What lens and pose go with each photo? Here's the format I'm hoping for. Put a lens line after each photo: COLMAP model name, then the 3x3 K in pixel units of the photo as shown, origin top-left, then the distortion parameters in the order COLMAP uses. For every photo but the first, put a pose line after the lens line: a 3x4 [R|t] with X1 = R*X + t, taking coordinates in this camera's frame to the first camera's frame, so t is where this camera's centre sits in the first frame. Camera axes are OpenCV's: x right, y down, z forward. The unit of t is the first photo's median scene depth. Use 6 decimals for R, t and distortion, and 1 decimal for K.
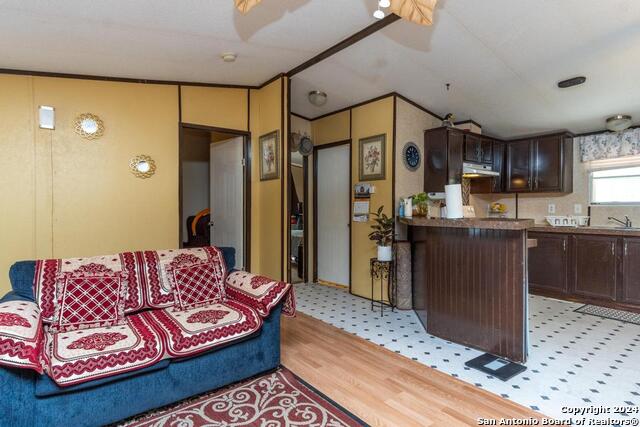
lens RADIAL K [[347.5, 0, 319.6], [0, 347.5, 210.3], [0, 0, 1]] dist [0.011406, -0.000286]
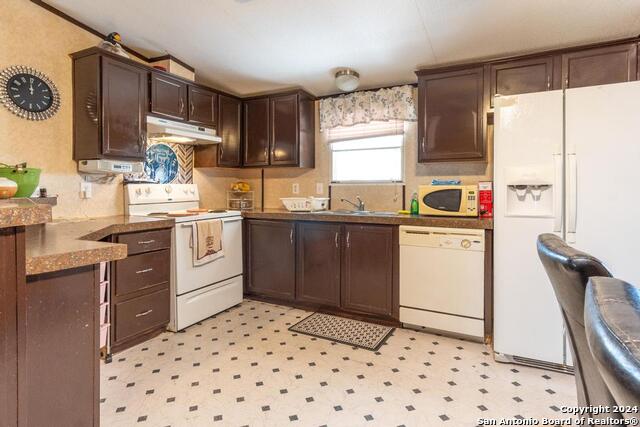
lens RADIAL K [[347.5, 0, 327.4], [0, 347.5, 192.4], [0, 0, 1]] dist [0.011406, -0.000286]
pose [[0.909934, 0.000161, 0.414754, 0.459156], [-0.000053, 1.000000, -0.000273, 0.005240], [-0.414754, 0.000227, 0.909934, 0.282119]]
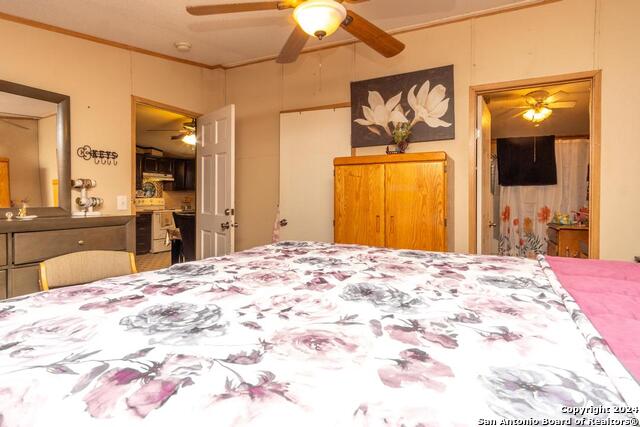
lens RADIAL K [[347.5, 0, 316.5], [0, 347.5, 200.9], [0, 0, 1]] dist [0.011406, -0.000286]
pose [[0.912563, 0.004256, 0.408914, 0.502587], [-0.001942, 0.999980, -0.006075, 0.010476], [-0.408931, 0.004750, 0.912553, -0.931390]]
